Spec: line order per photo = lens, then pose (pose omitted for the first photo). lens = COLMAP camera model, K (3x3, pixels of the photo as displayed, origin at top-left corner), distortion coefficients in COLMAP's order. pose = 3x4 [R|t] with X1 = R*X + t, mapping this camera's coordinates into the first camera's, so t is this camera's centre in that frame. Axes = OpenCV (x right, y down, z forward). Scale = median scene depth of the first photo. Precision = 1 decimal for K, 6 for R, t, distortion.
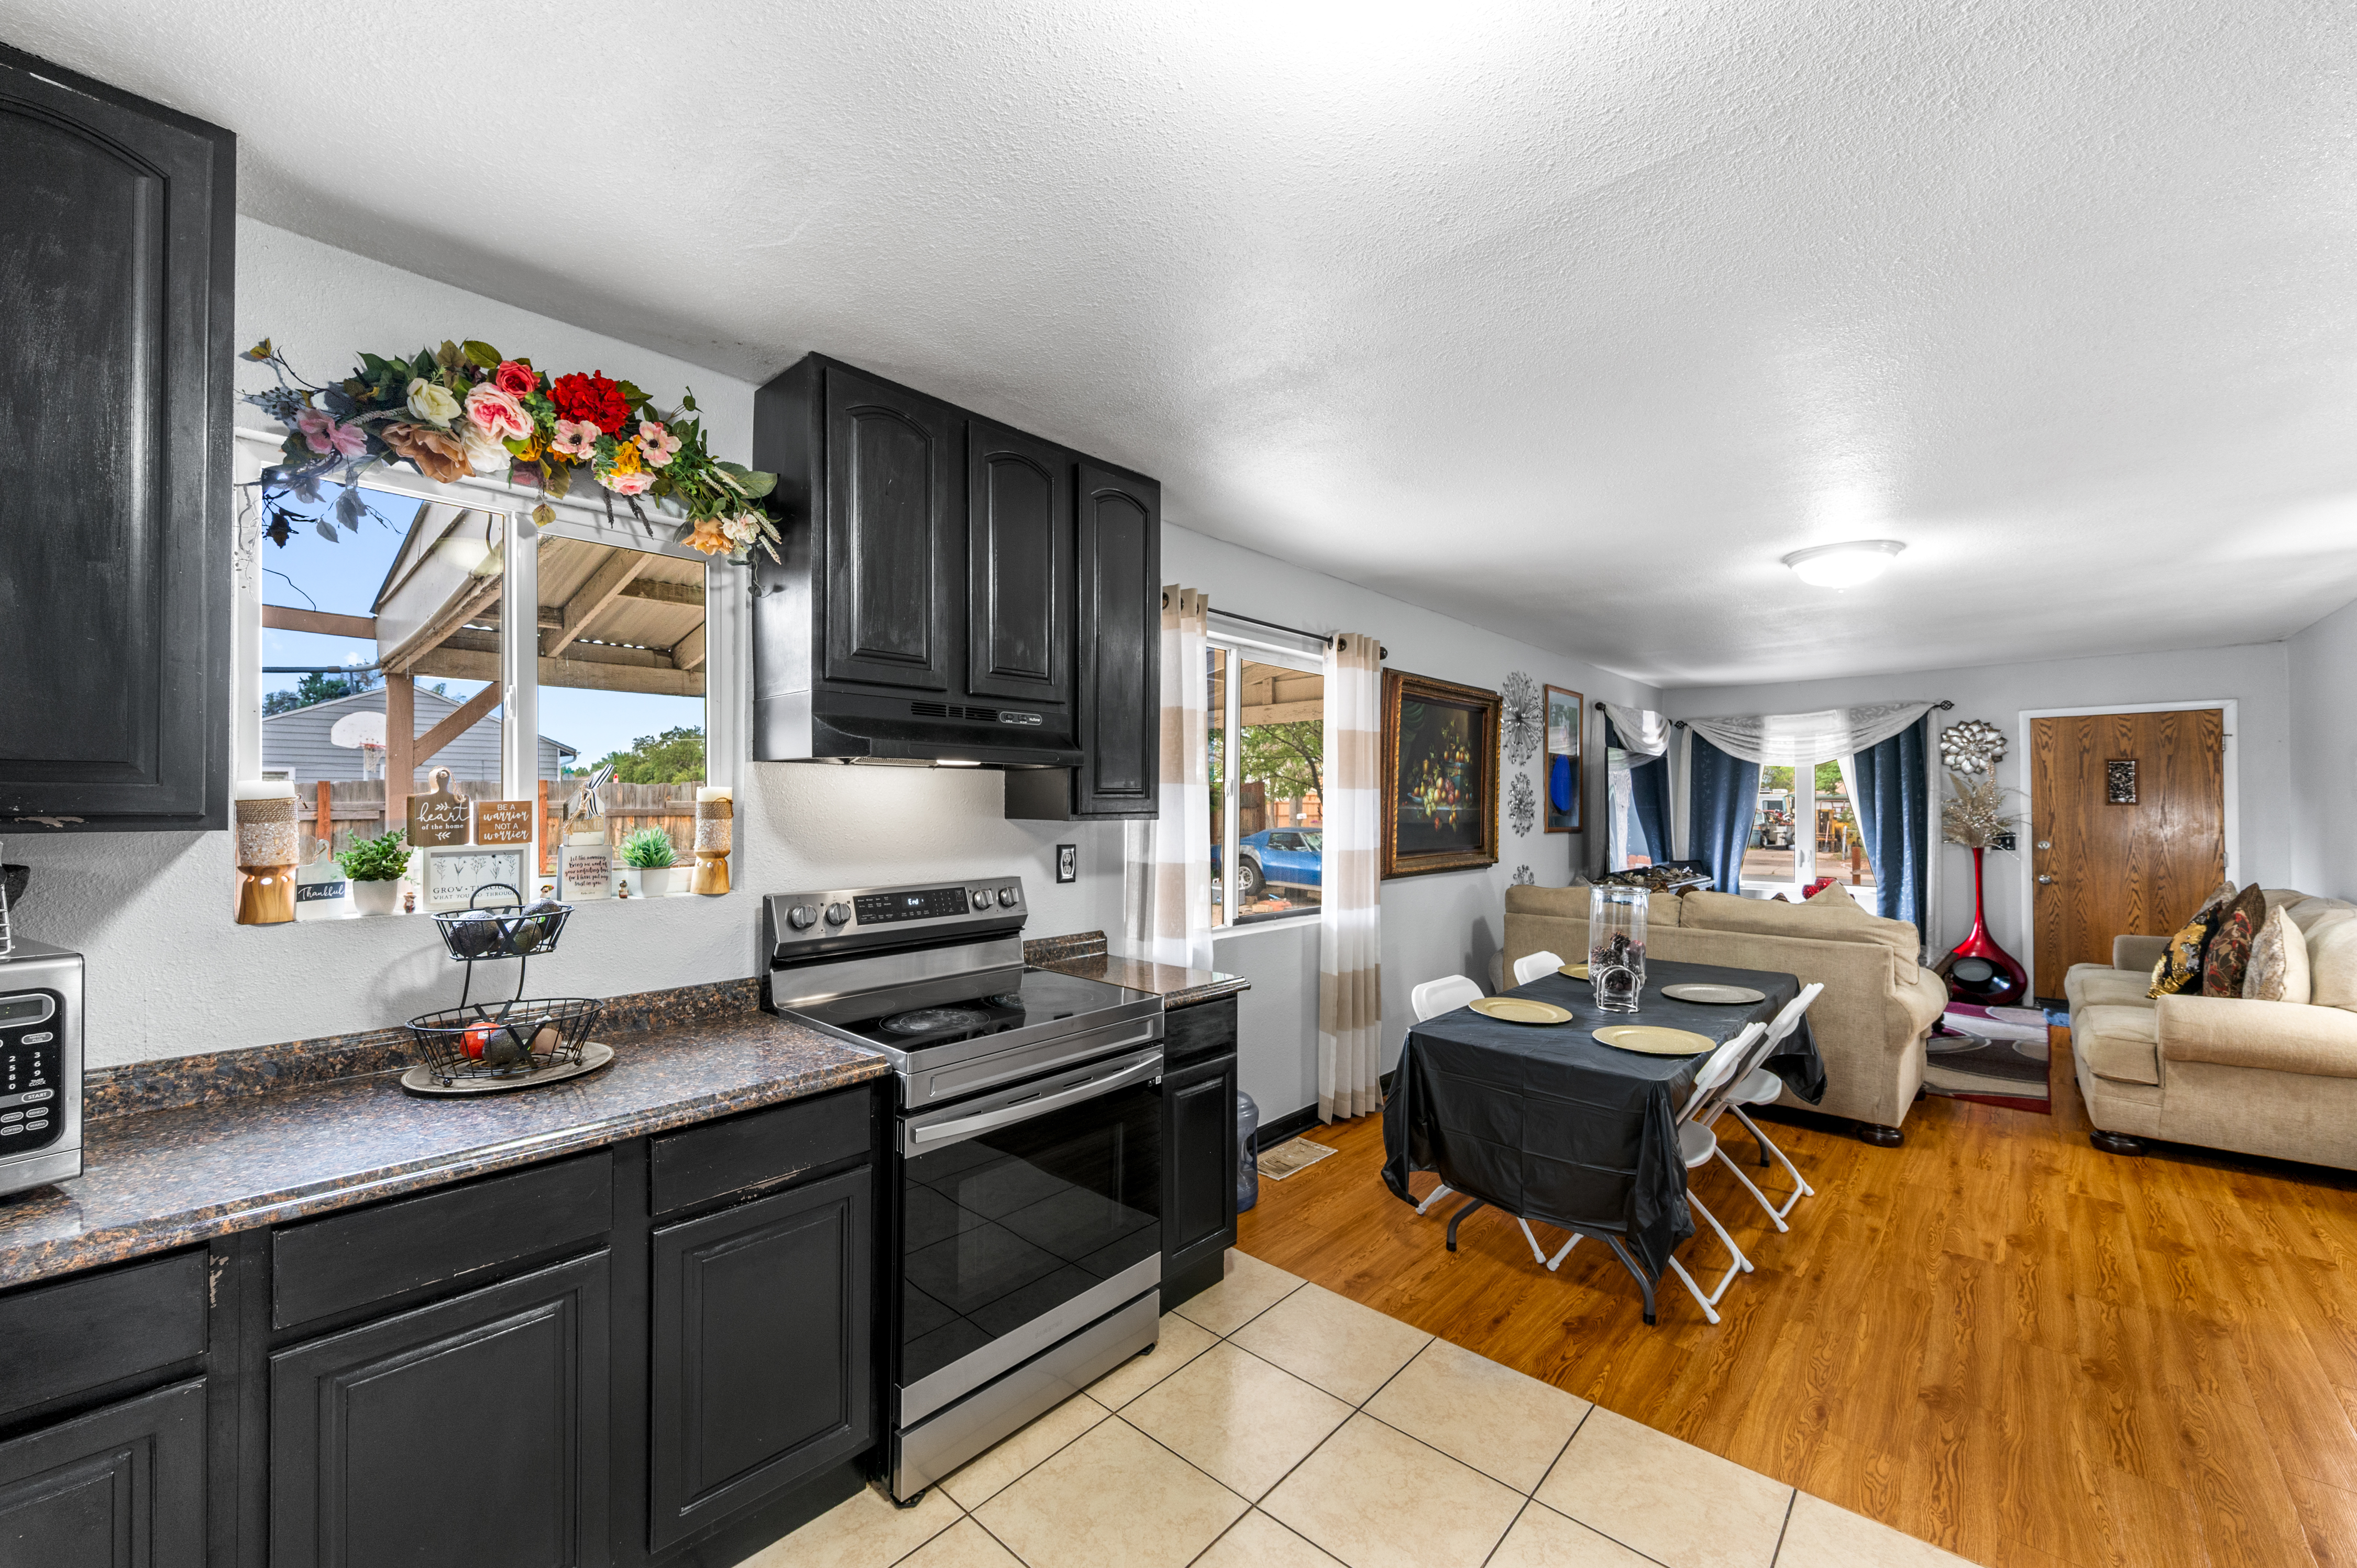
lens RADIAL K [[933.3, 0, 1177.6], [0, 933.3, 792.7], [0, 0, 1]] dist [-0.000142, -0.000245]
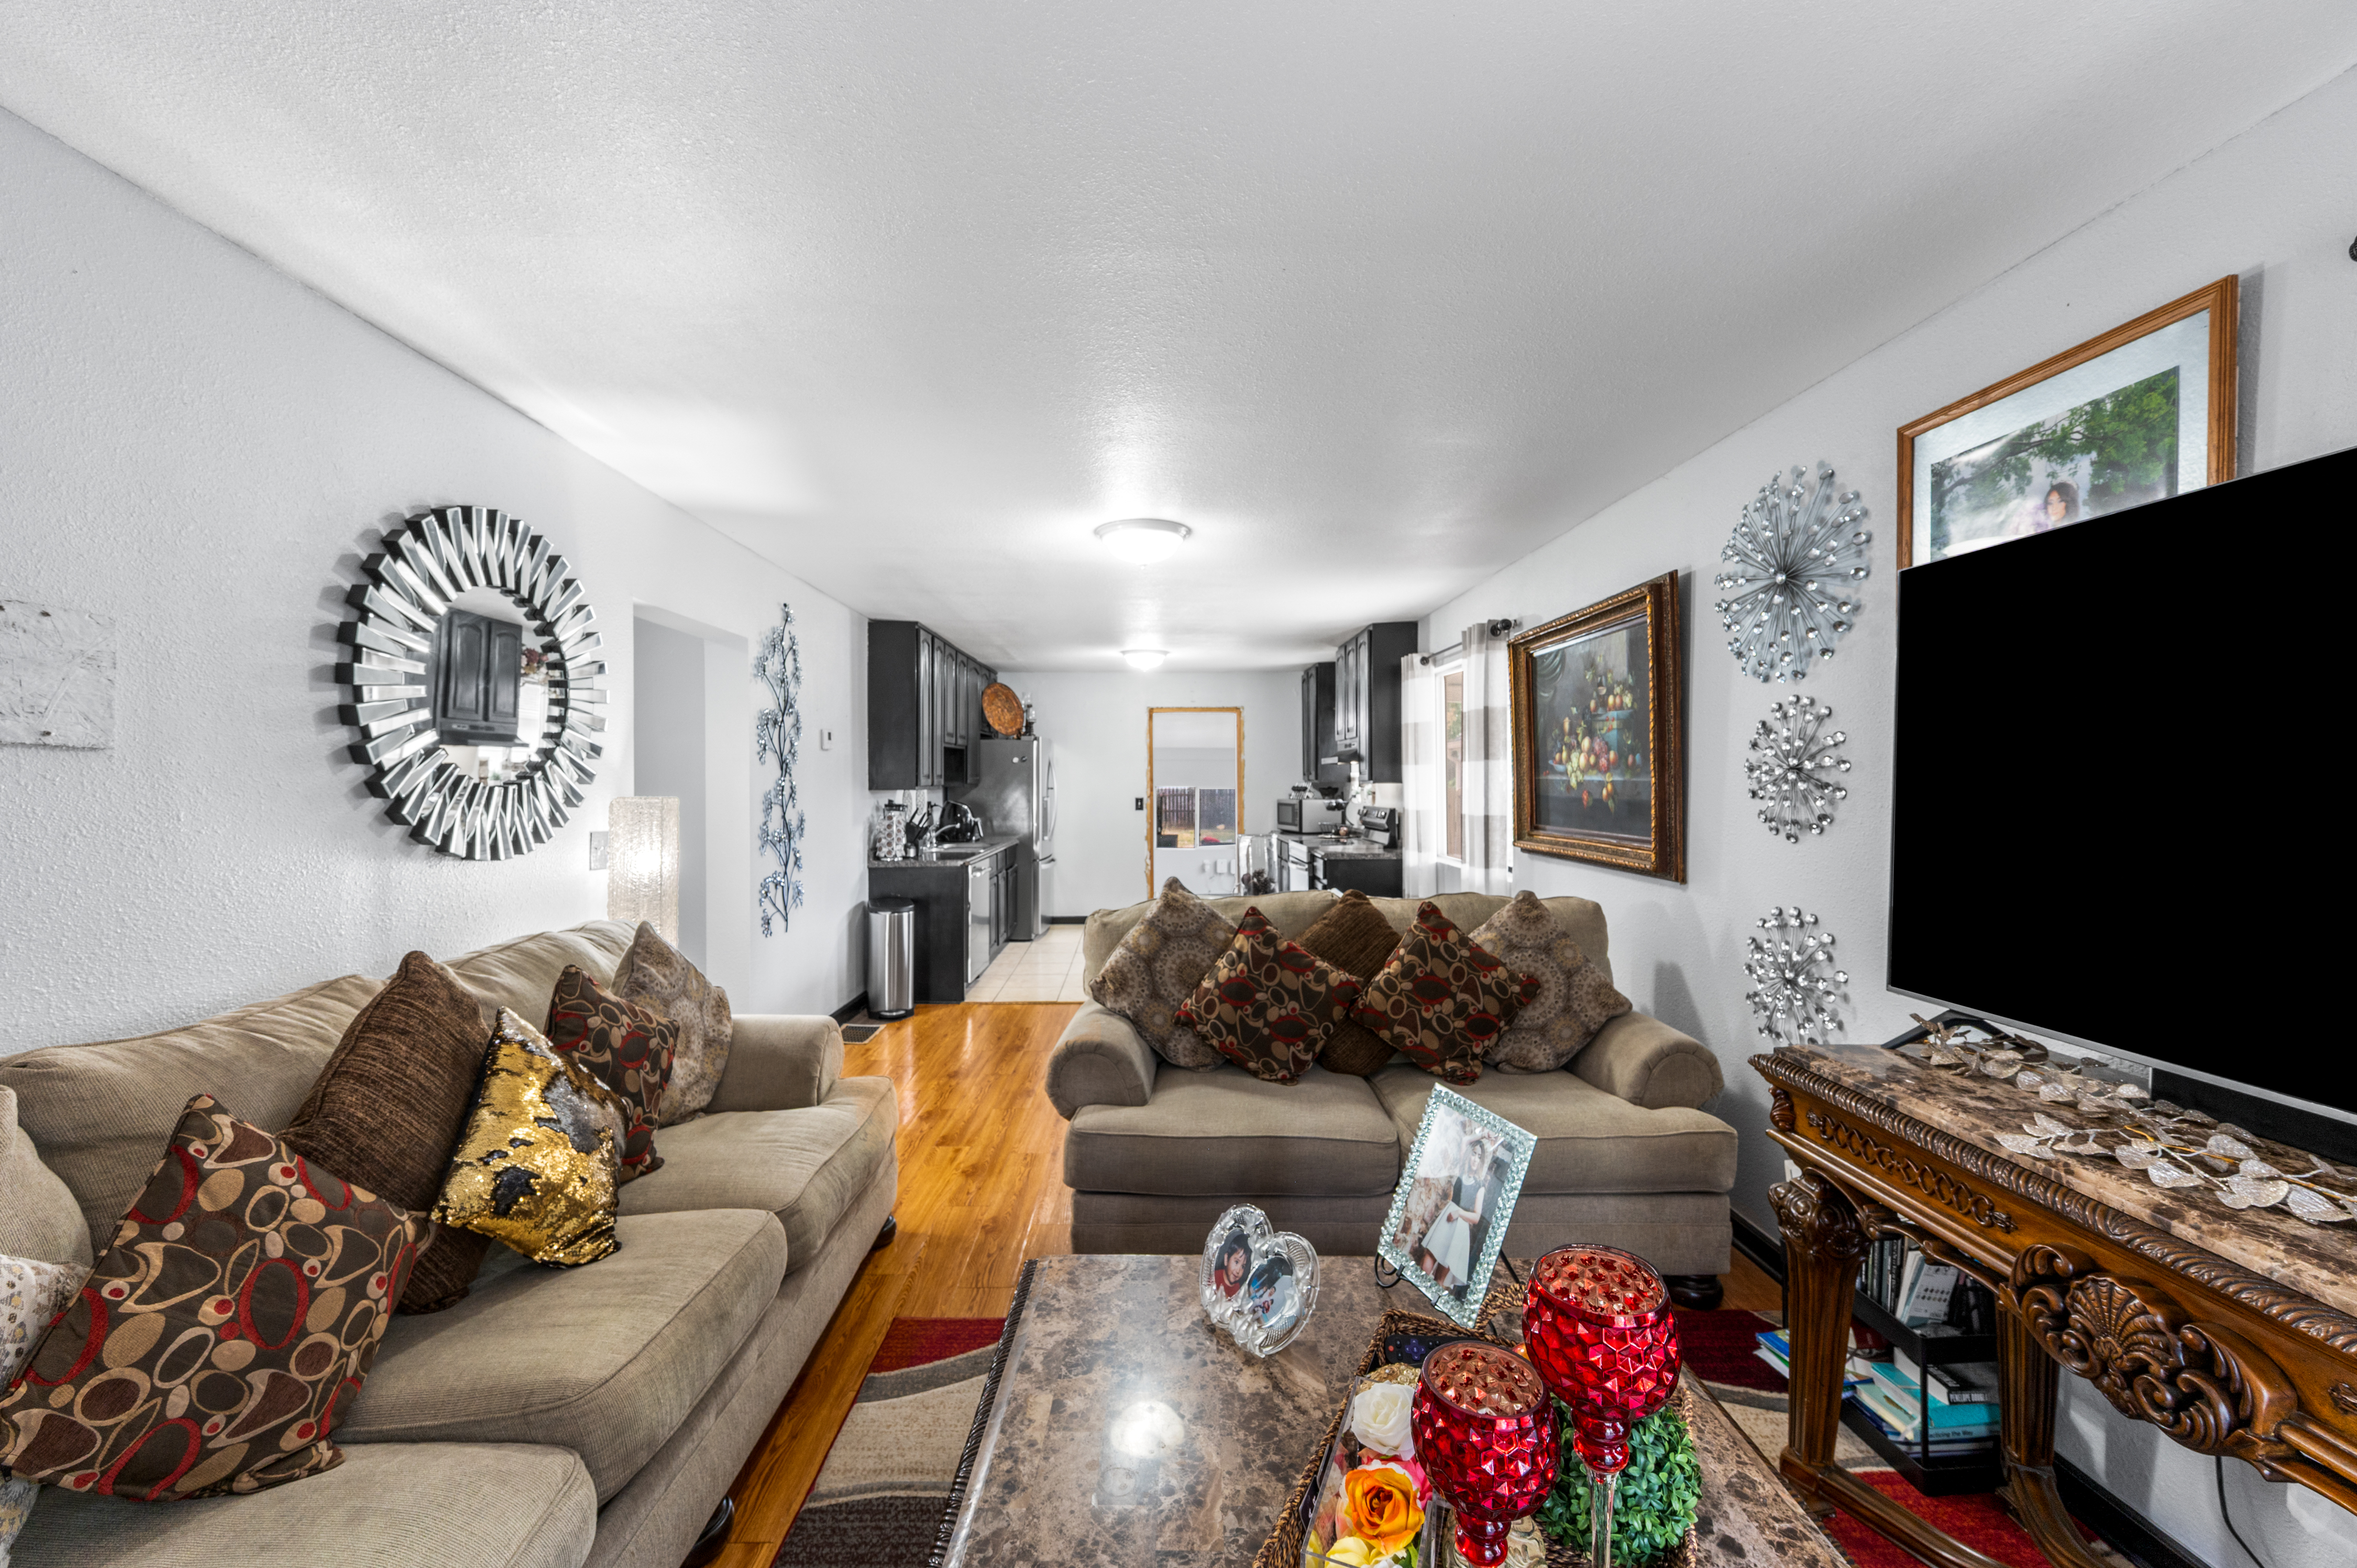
lens RADIAL K [[922.7, 0, 1150.3], [0, 922.7, 788.9], [0, 0, 1]] dist [-0.000029, -0.000294]
pose [[-0.745744, 0.001868, -0.666230, 1.579939], [0.004746, 0.999986, -0.002508, 0.039043], [0.666215, -0.005032, -0.745742, 2.009183]]
